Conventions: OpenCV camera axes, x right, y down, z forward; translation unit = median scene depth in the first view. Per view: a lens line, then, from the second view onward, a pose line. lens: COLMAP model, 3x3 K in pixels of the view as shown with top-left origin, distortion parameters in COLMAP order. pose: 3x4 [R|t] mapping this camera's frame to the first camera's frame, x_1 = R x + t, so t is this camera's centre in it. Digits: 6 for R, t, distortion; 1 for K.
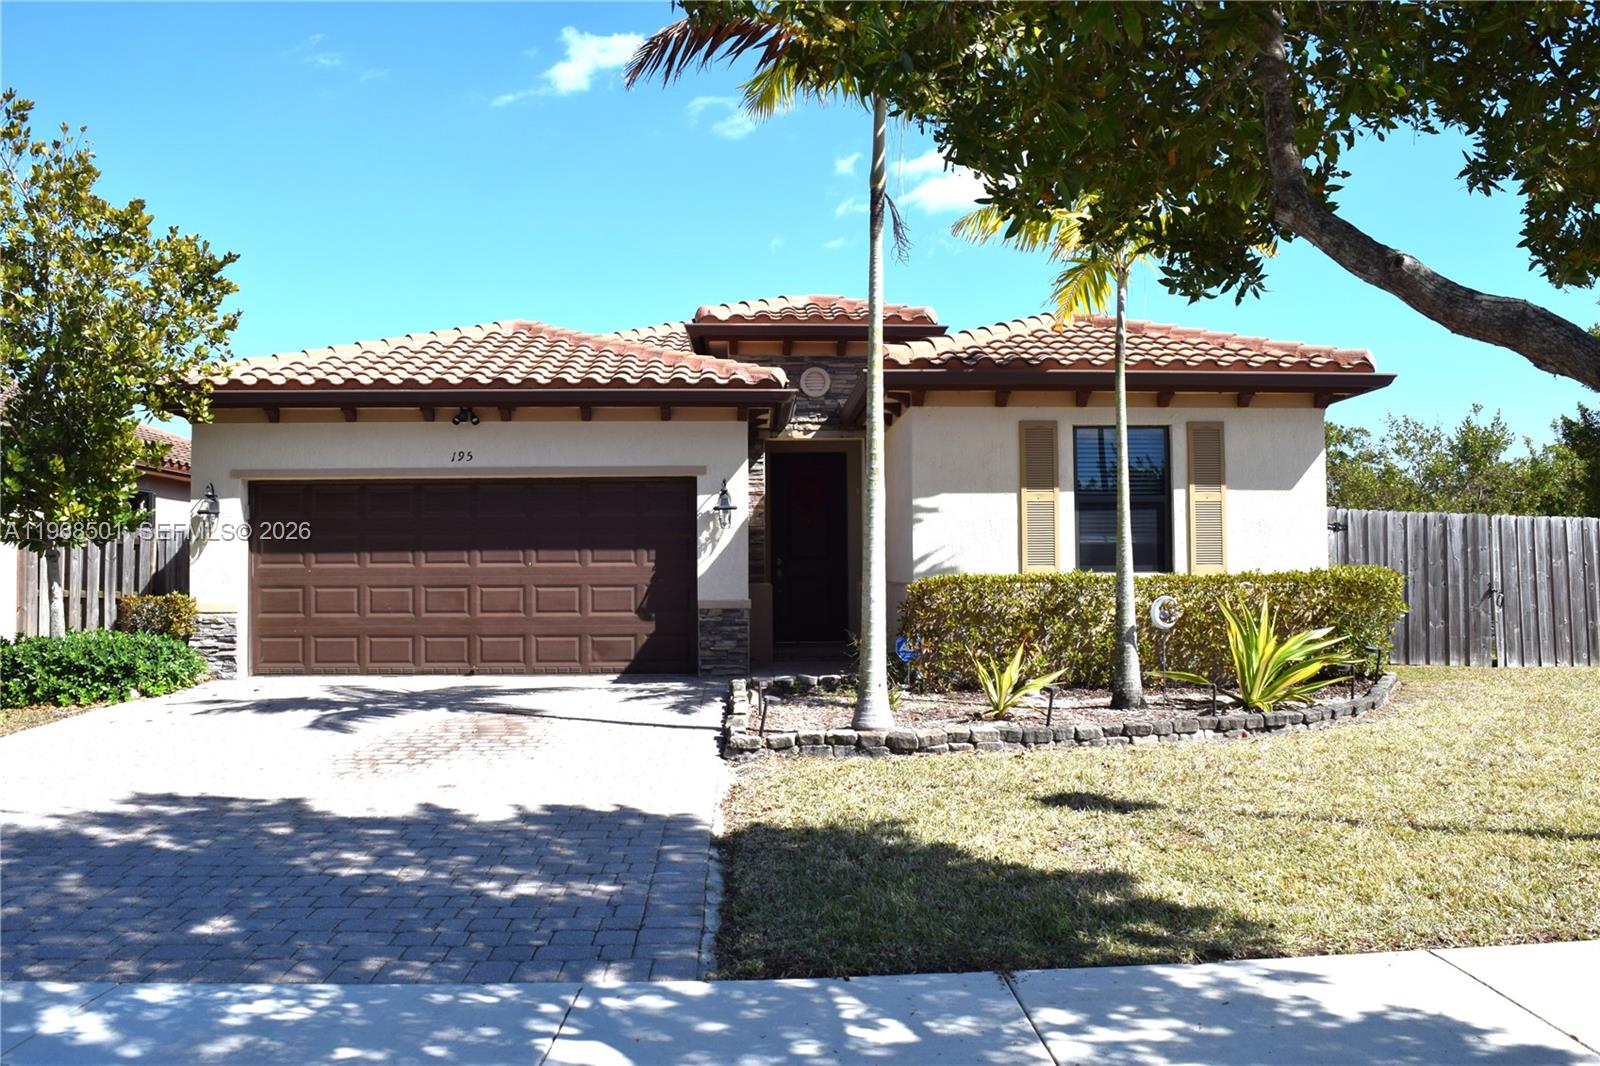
lens RADIAL K [[1261.1, 0, 800.0], [0, 1261.1, 533.0], [0, 0, 1]] dist [-0.079307, -0.005206]
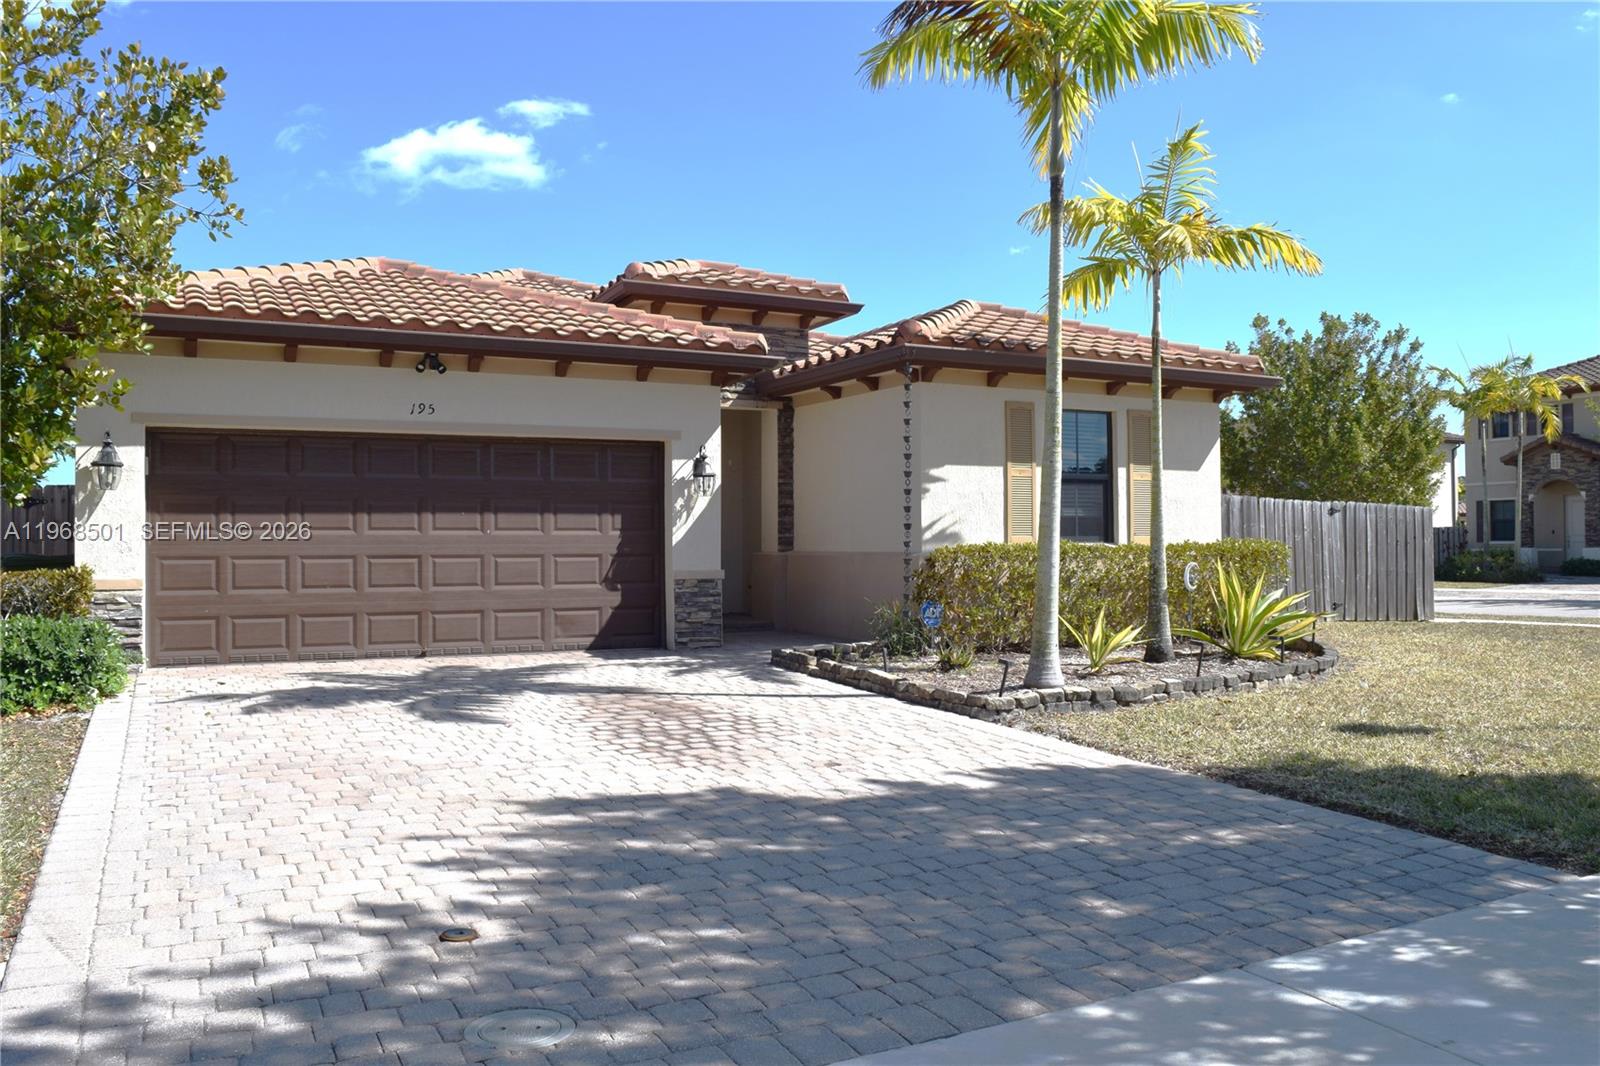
lens RADIAL K [[1261.1, 0, 800.0], [0, 1261.1, 533.0], [0, 0, 1]] dist [-0.079307, -0.005206]
pose [[0.905582, 0.006017, 0.424129, -0.402029], [-0.013827, 0.999787, 0.015339, 0.008826], [-0.423946, -0.019755, 0.905472, 0.091316]]
